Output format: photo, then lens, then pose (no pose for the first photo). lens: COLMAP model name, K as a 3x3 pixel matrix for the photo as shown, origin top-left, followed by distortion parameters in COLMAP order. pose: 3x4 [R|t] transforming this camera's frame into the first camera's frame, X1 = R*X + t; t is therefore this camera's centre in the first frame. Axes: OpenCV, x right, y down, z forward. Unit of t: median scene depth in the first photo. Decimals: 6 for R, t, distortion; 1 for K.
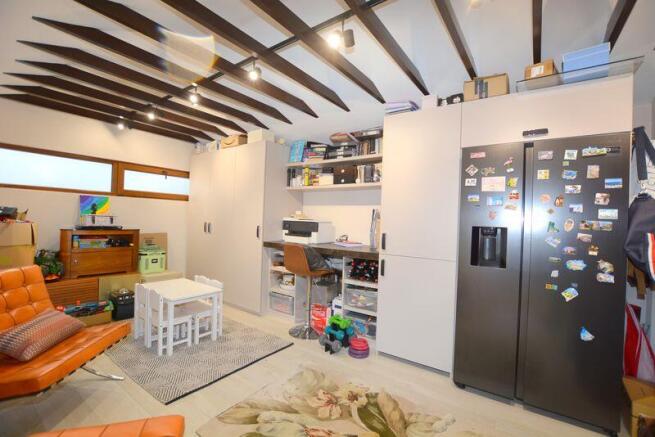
lens RADIAL K [[288.8, 0, 326.6], [0, 288.8, 218.5], [0, 0, 1]] dist [-0.035184, 0.005604]
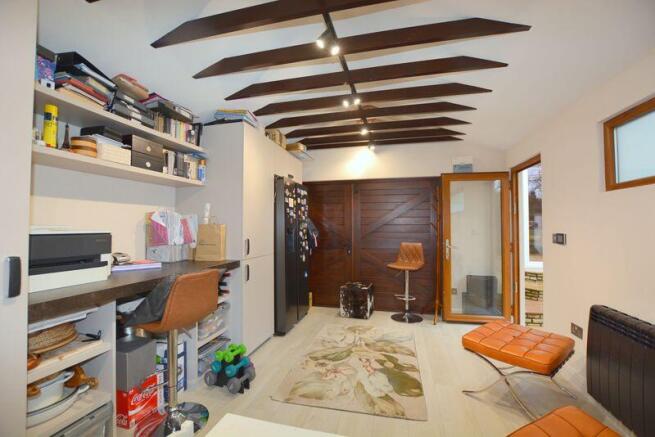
lens RADIAL K [[288.8, 0, 326.6], [0, 288.8, 218.5], [0, 0, 1]] dist [-0.035184, 0.005604]
pose [[-0.363517, -0.007514, 0.931557, -0.850523], [-0.014586, 0.999891, 0.002373, -0.026941], [-0.931474, -0.012725, -0.363586, 1.117405]]
